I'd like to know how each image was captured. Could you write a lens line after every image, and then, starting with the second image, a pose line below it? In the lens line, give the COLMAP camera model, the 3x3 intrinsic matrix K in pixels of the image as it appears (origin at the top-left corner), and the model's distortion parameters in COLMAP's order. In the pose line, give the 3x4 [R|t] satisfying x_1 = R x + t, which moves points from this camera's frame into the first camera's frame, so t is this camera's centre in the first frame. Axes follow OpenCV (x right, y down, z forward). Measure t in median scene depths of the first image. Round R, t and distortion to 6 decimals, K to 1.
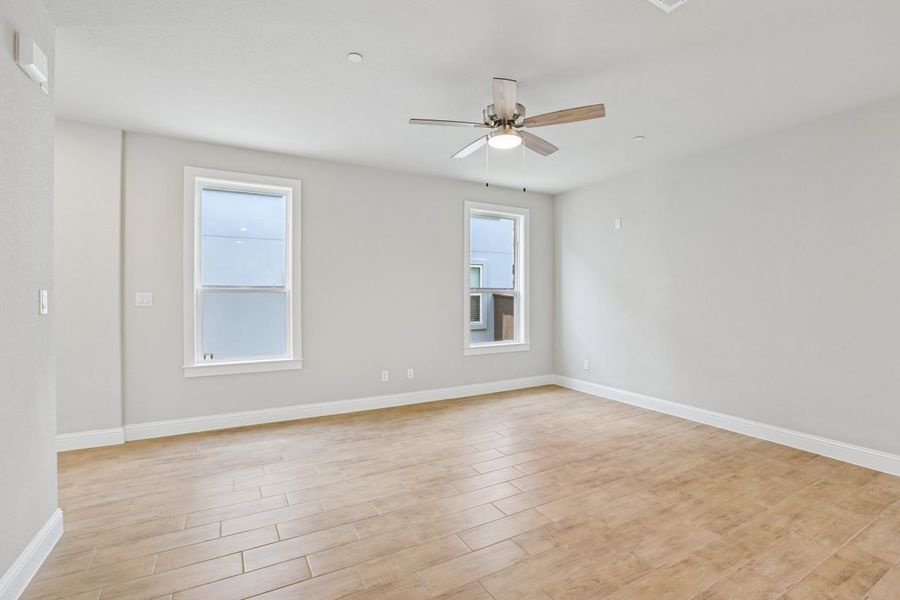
lens RADIAL K [[407.9, 0, 449.3], [0, 407.9, 294.7], [0, 0, 1]] dist [-0.051962, 0.017069]
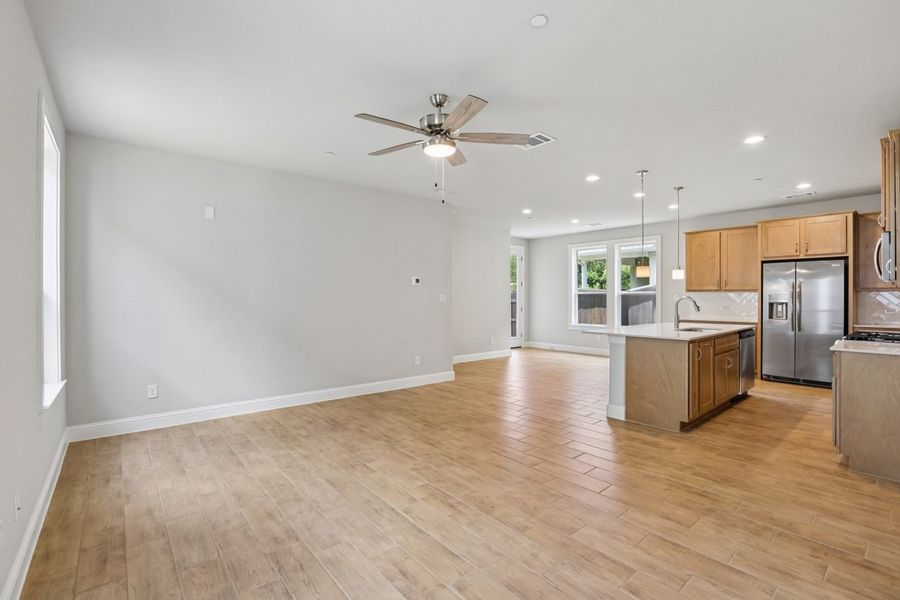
lens RADIAL K [[407.9, 0, 449.3], [0, 407.9, 294.7], [0, 0, 1]] dist [-0.051962, 0.017069]
pose [[-0.186121, 0.003308, 0.982521, -0.864850], [-0.003212, 0.999987, -0.003976, 0.001594], [-0.982522, -0.003896, -0.186108, 1.118690]]
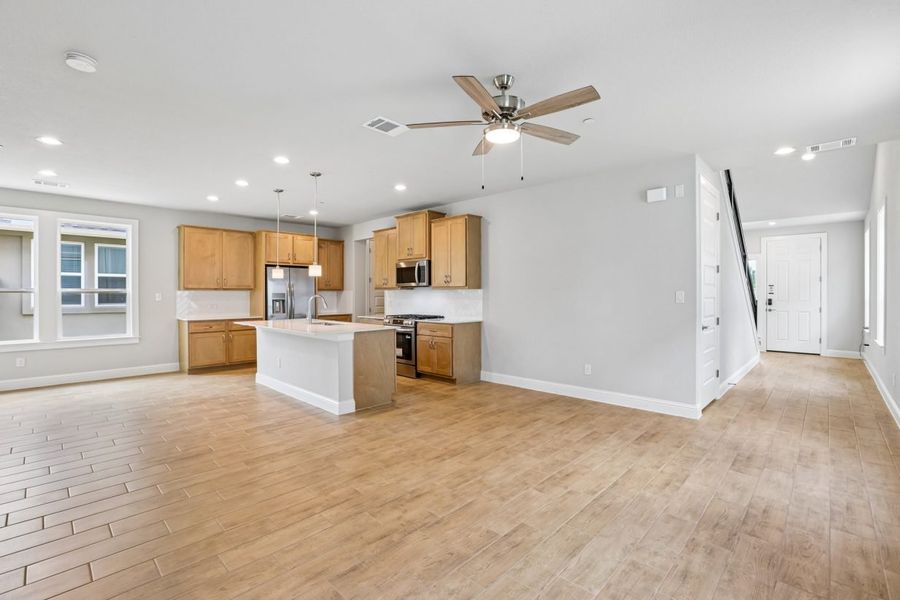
lens RADIAL K [[407.9, 0, 449.3], [0, 407.9, 294.7], [0, 0, 1]] dist [-0.051962, 0.017069]
pose [[-0.955449, -0.000576, -0.295157, 0.519944], [0.000903, 0.999988, -0.004875, 0.007839], [0.295156, -0.004925, -0.955436, 1.801309]]
